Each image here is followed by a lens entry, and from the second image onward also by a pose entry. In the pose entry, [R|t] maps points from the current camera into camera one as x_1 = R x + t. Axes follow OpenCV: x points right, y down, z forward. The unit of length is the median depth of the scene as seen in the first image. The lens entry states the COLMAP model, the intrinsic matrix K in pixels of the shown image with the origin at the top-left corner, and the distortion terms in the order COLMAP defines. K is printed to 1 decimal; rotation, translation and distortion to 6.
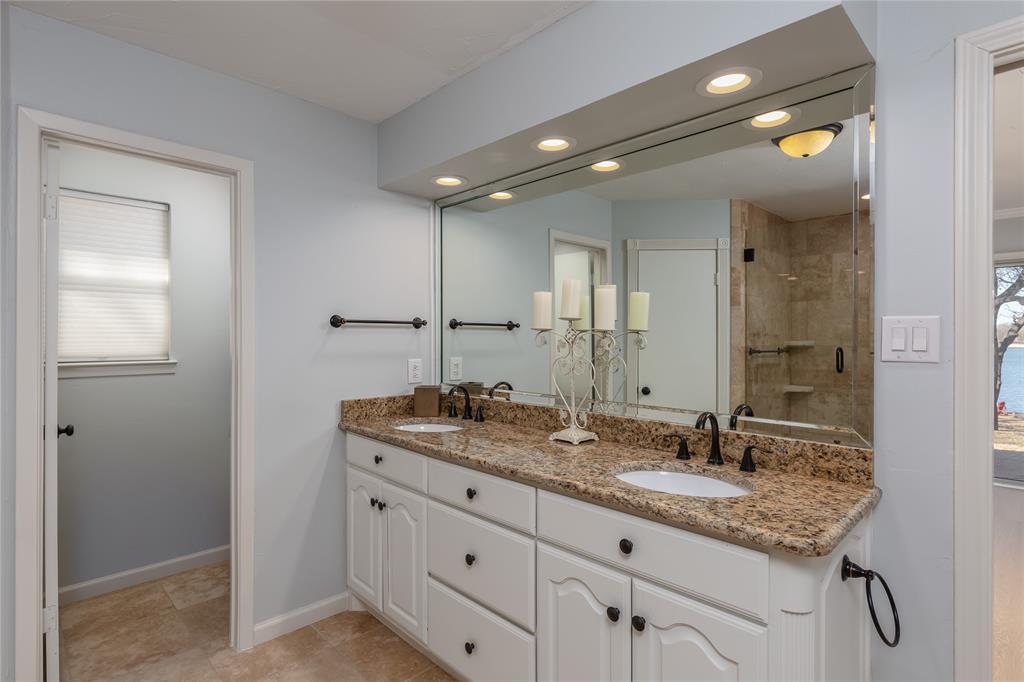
lens RADIAL K [[515.8, 0, 519.1], [0, 515.8, 341.9], [0, 0, 1]] dist [-0.004019, -0.000604]
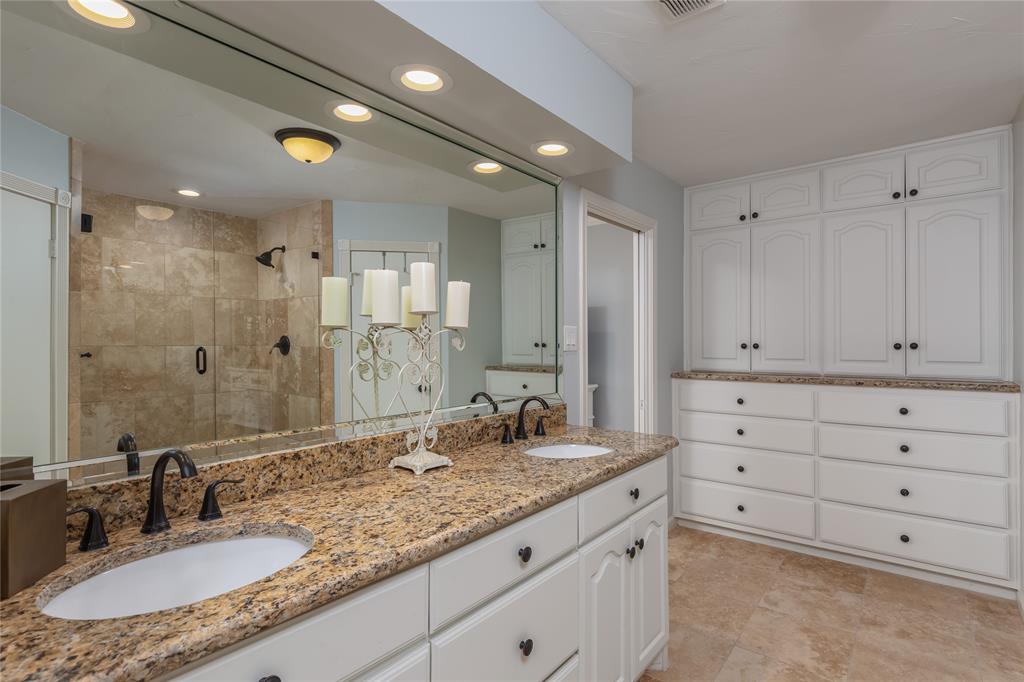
lens RADIAL K [[515.8, 0, 519.3], [0, 515.8, 336.5], [0, 0, 1]] dist [-0.004019, -0.000604]
pose [[-0.141265, 0.001866, 0.989970, -0.612956], [0.003834, 0.999992, -0.001338, -0.007221], [-0.989964, 0.003606, -0.141271, 0.841061]]
